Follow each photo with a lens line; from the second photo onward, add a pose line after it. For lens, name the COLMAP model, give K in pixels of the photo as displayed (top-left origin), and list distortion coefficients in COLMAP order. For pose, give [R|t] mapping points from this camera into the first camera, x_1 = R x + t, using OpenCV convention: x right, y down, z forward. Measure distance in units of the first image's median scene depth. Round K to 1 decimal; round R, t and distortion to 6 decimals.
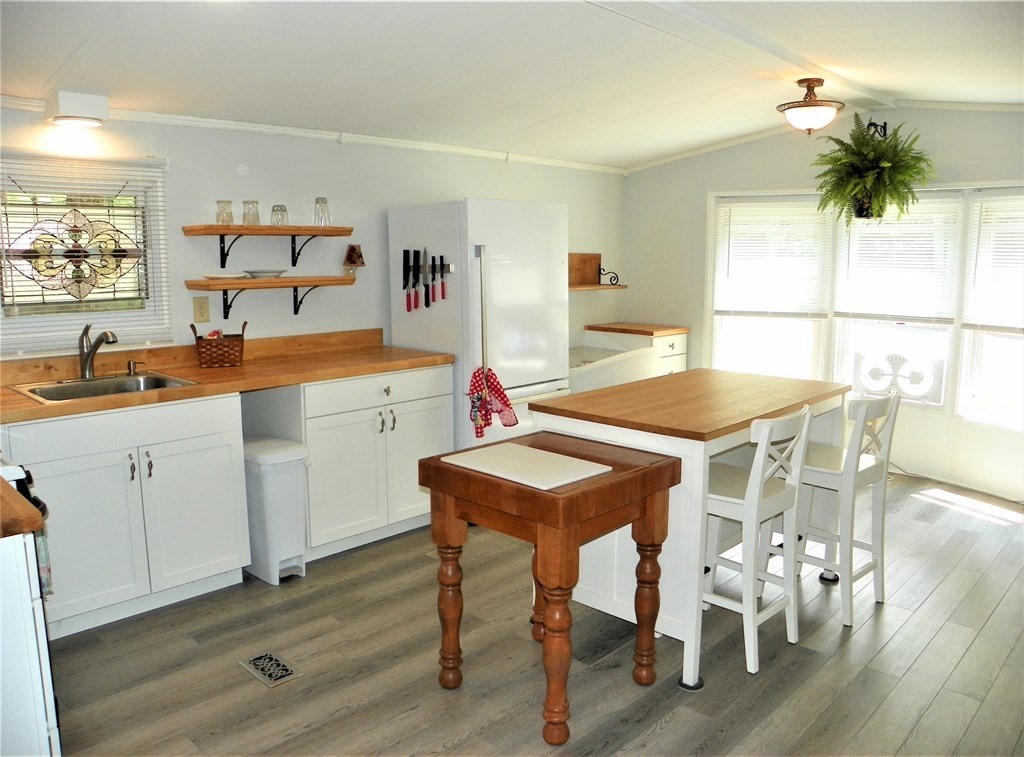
lens RADIAL K [[797.5, 0, 512.0], [0, 797.5, 378.5], [0, 0, 1]] dist [-0.103035, 0.001376]
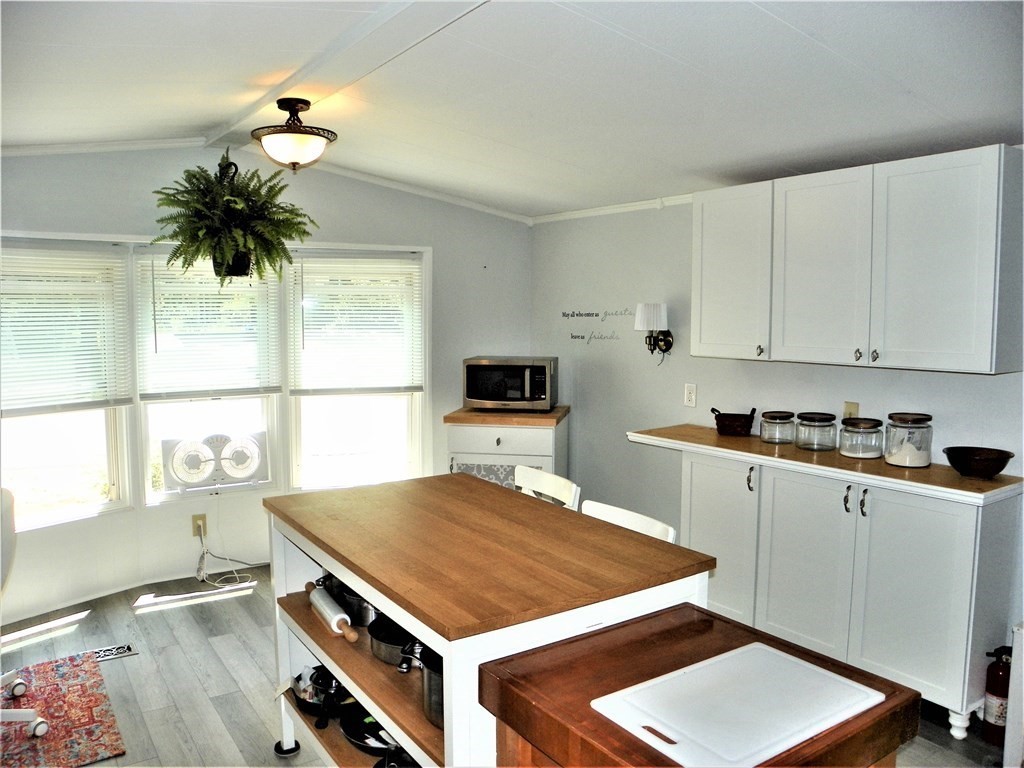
lens RADIAL K [[789.3, 0, 512.0], [0, 789.3, 384.0], [0, 0, 1]] dist [-0.135294, 0.082840]
pose [[0.230537, -0.091719, 0.968731, -0.268189], [0.151783, 0.986751, 0.057304, -0.091627], [-0.961153, 0.133826, 0.241404, 0.505573]]
